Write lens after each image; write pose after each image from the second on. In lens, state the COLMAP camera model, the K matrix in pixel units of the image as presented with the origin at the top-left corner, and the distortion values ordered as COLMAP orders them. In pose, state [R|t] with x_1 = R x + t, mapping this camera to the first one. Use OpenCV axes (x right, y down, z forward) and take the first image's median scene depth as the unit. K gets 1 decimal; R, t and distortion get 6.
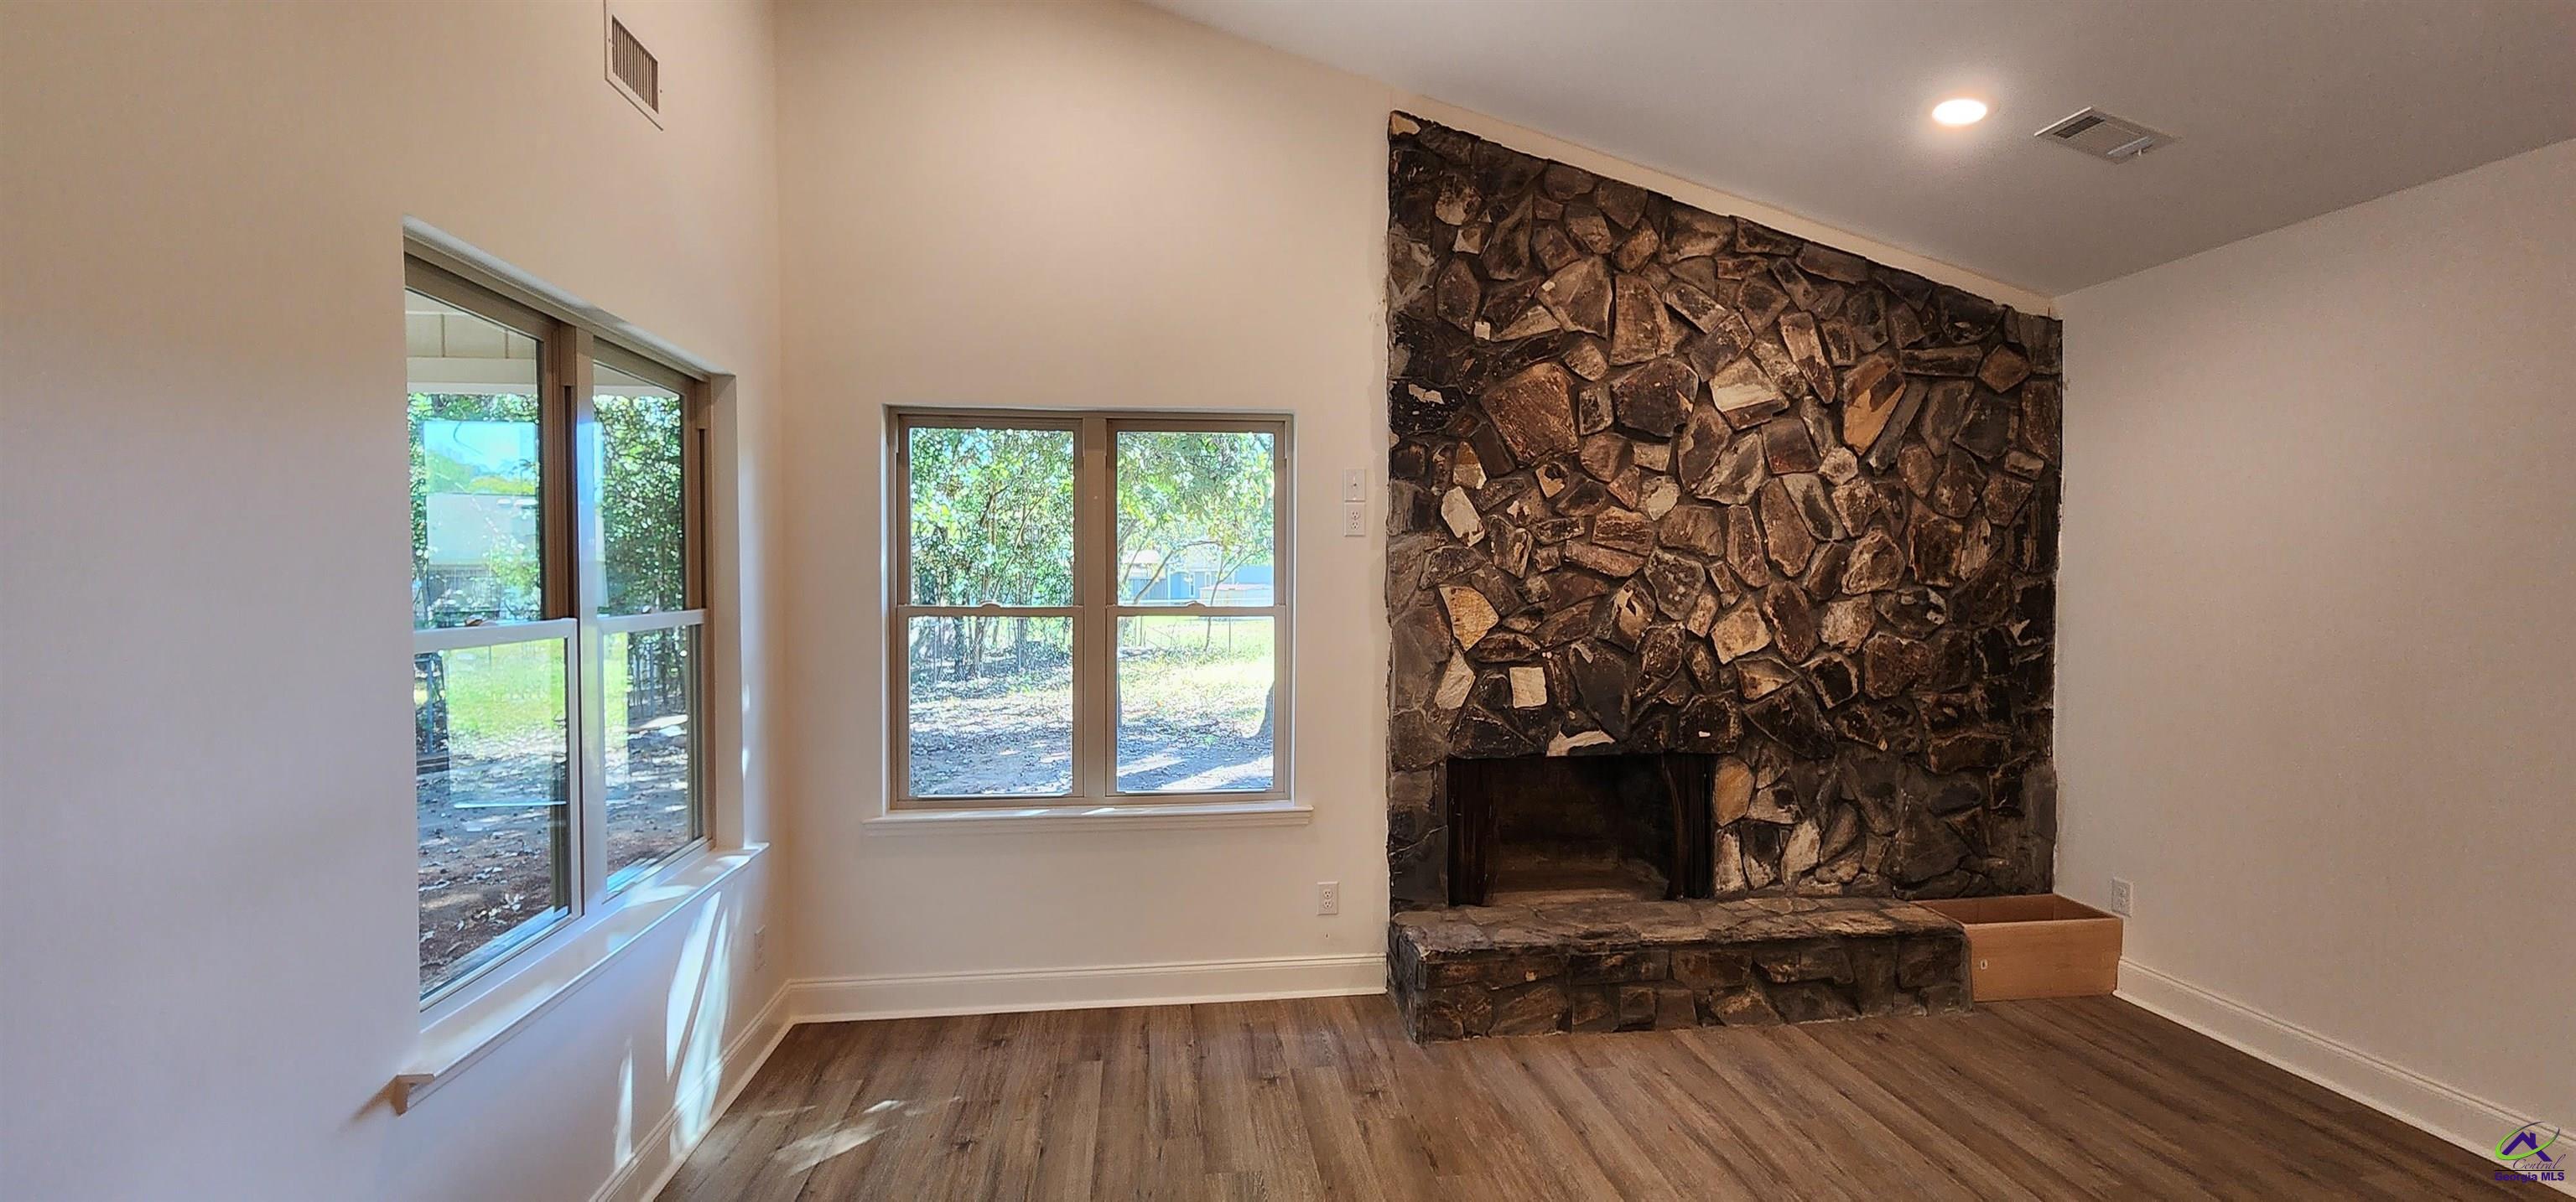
lens RADIAL K [[1050.3, 0, 1271.8], [0, 1050.3, 602.5], [0, 0, 1]] dist [0.002244, -0.002735]
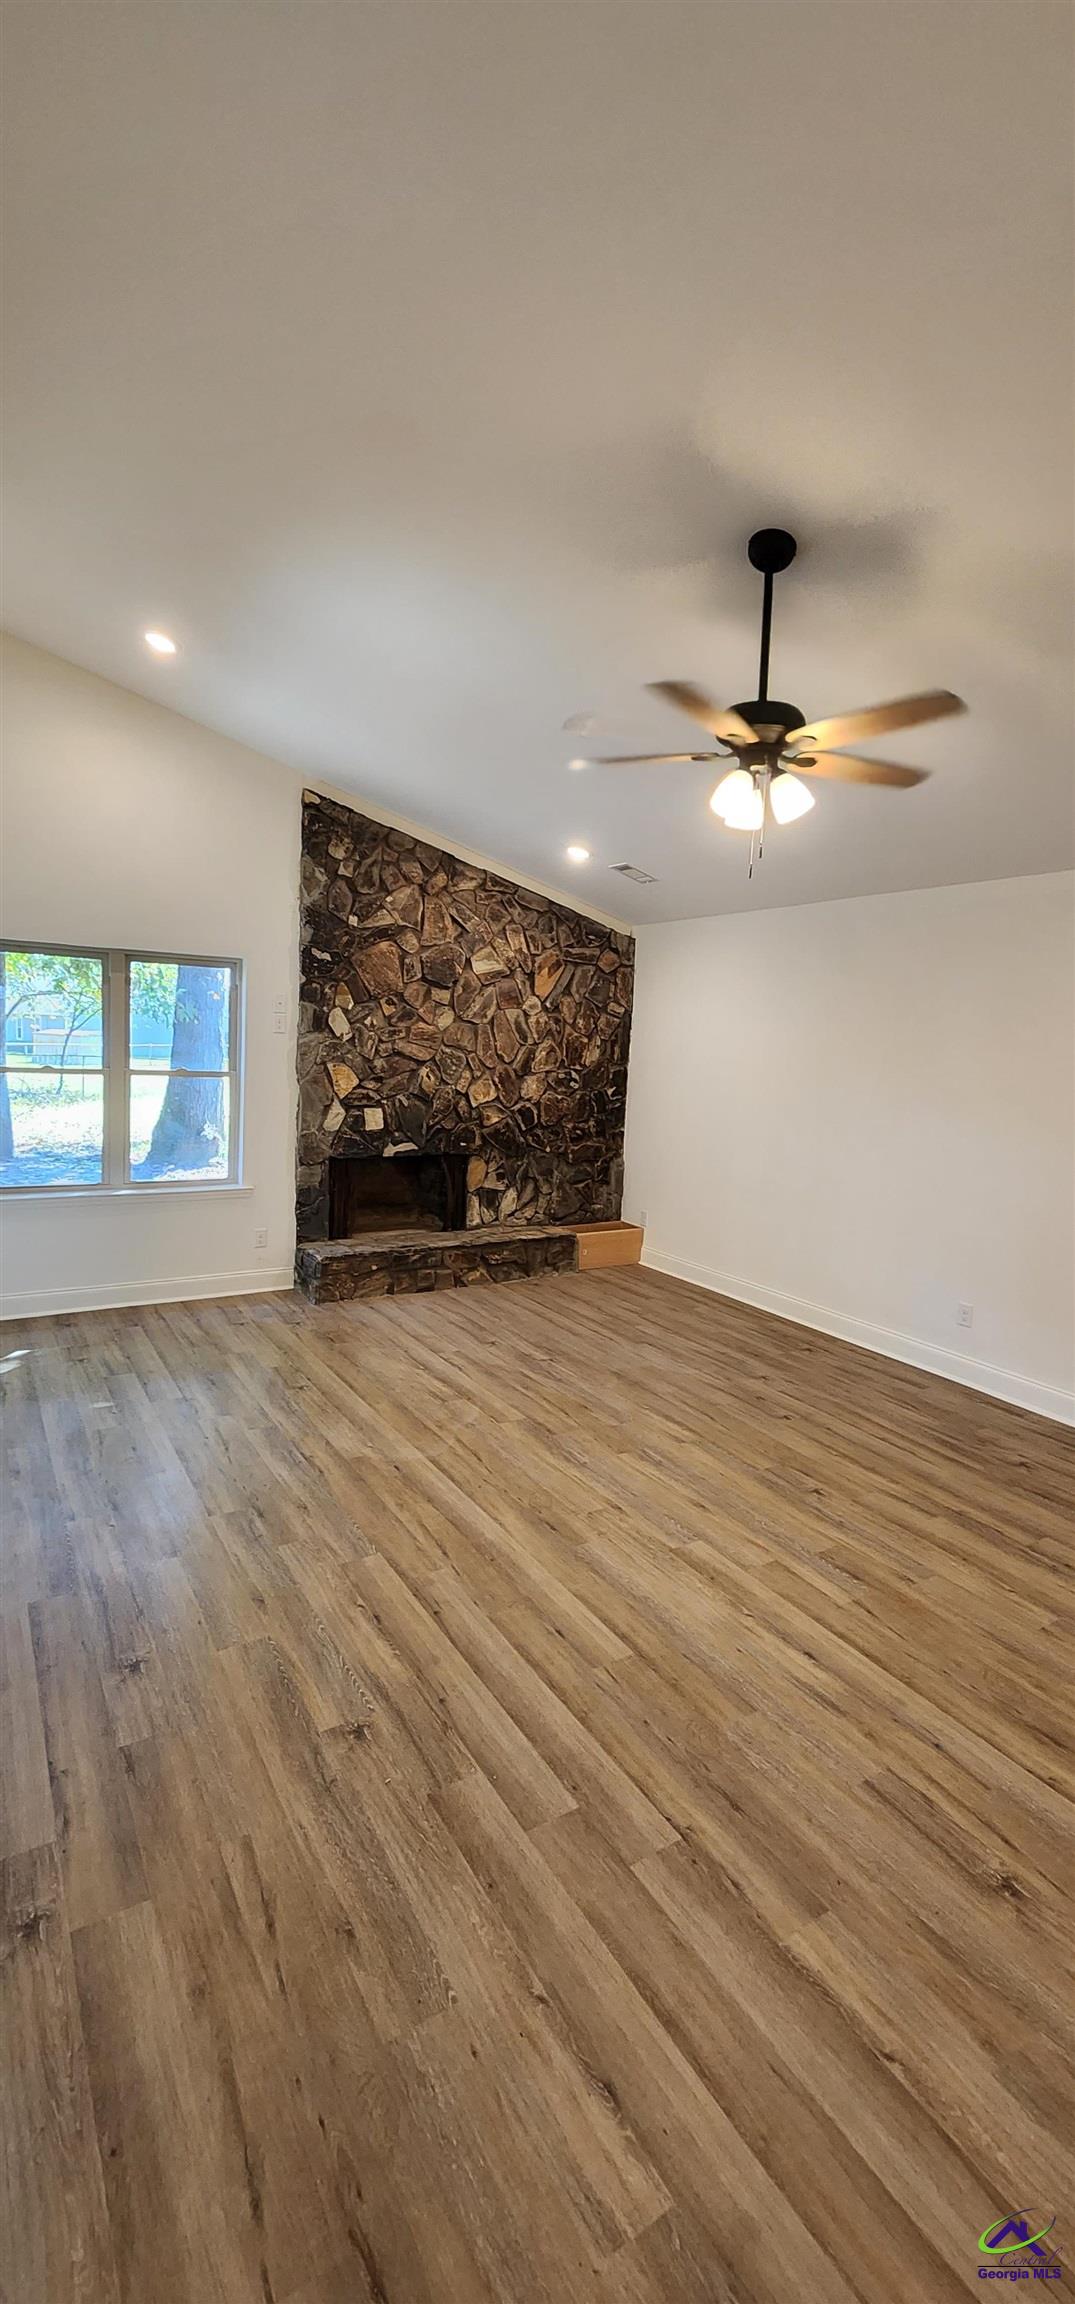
lens RADIAL K [[939.6, 0, 527.4], [0, 939.6, 1135.4], [0, 0, 1]] dist [0.002244, -0.002735]
pose [[0.907689, -0.003952, 0.419624, -0.201896], [-0.032871, 0.996214, 0.080484, -0.032063], [-0.418354, -0.086847, 0.904123, -0.600392]]
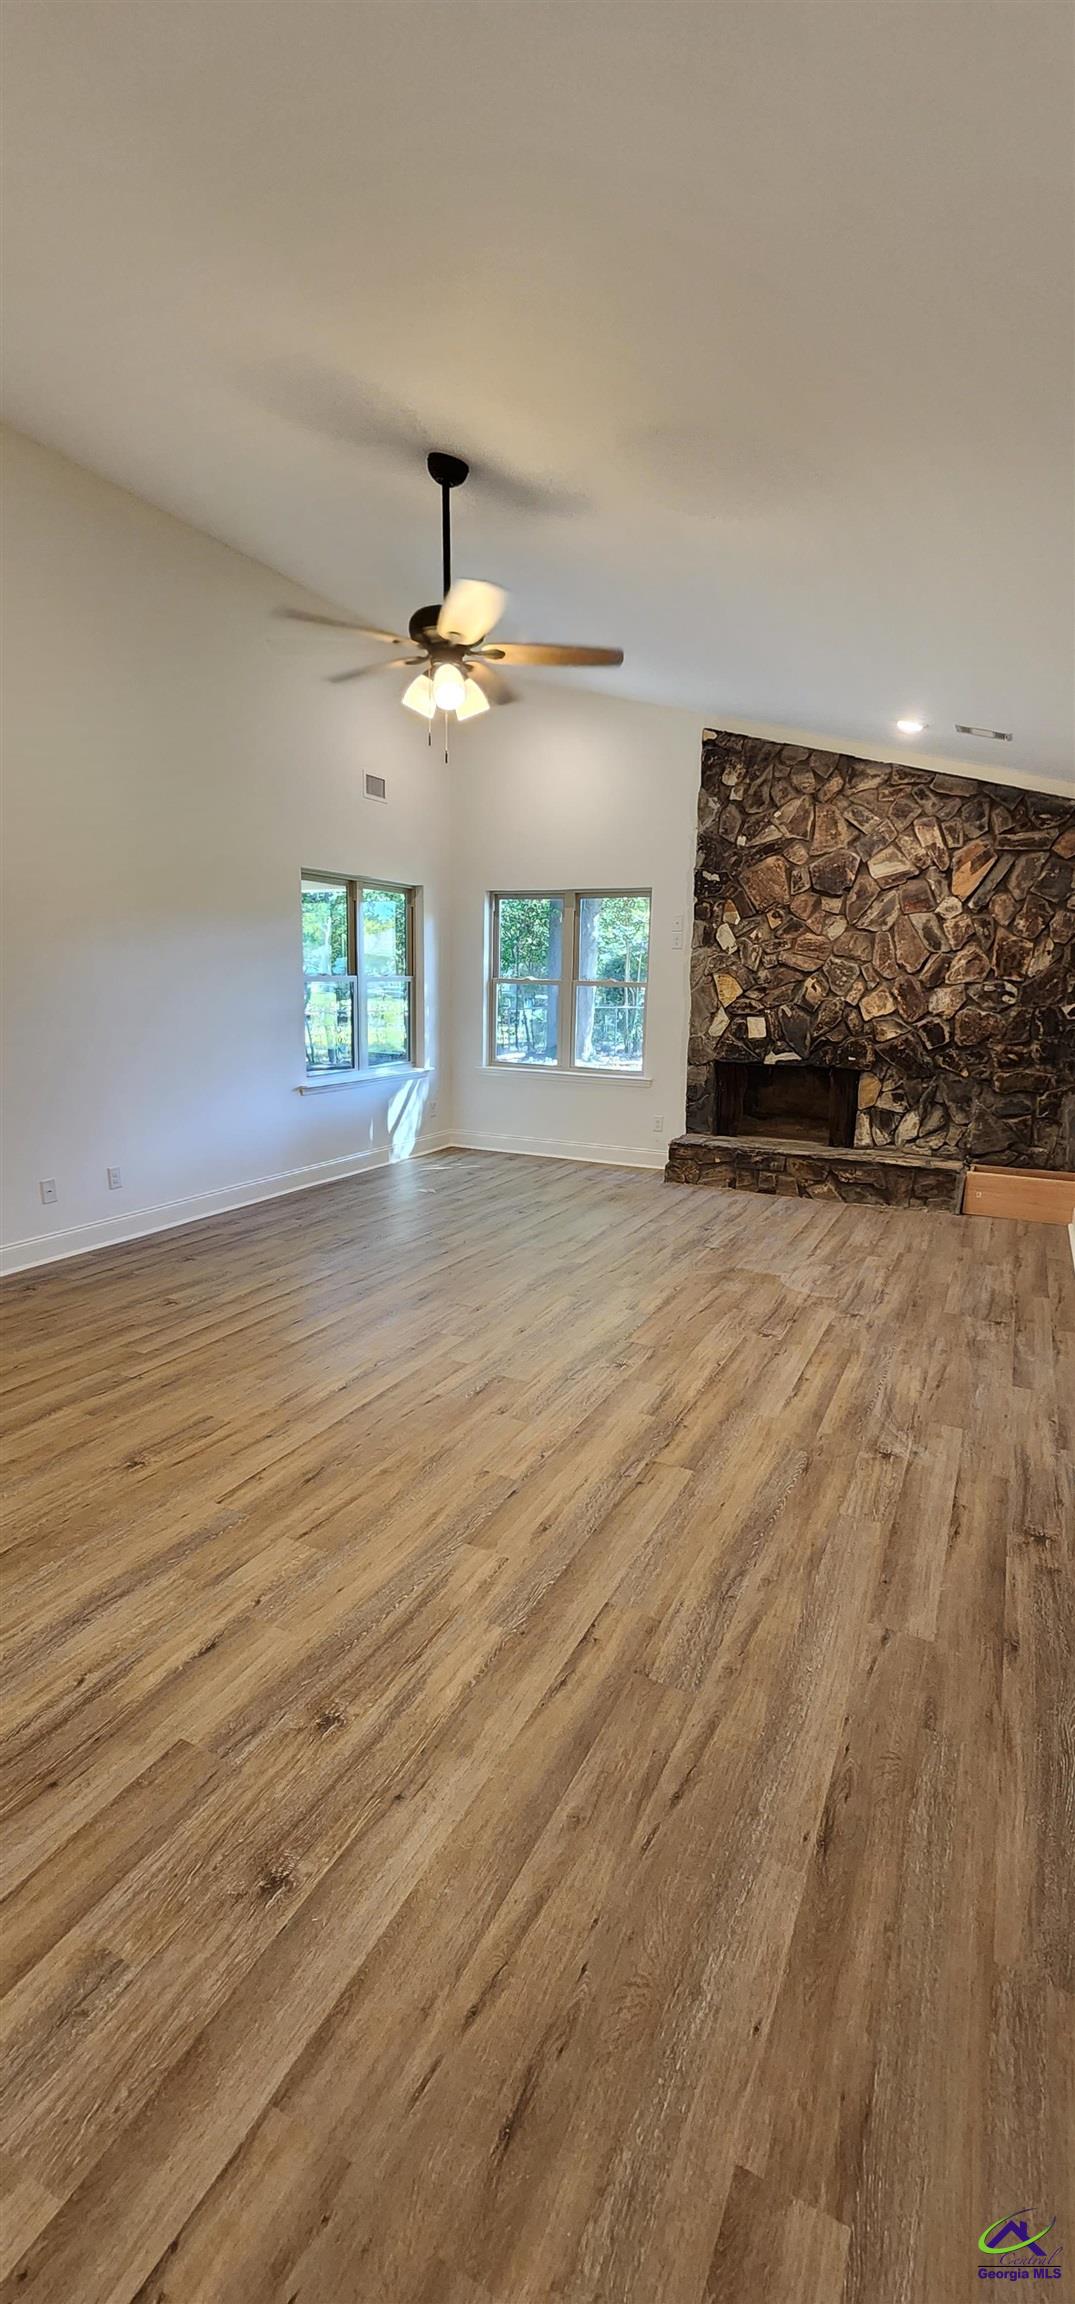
lens RADIAL K [[939.6, 0, 543.4], [0, 939.6, 1139.7], [0, 0, 1]] dist [0.002244, -0.002735]
pose [[0.836541, 0.113598, -0.535999, 0.875590], [-0.032606, 0.986858, 0.158264, 0.022771], [0.546933, -0.114918, 0.829251, -0.695244]]
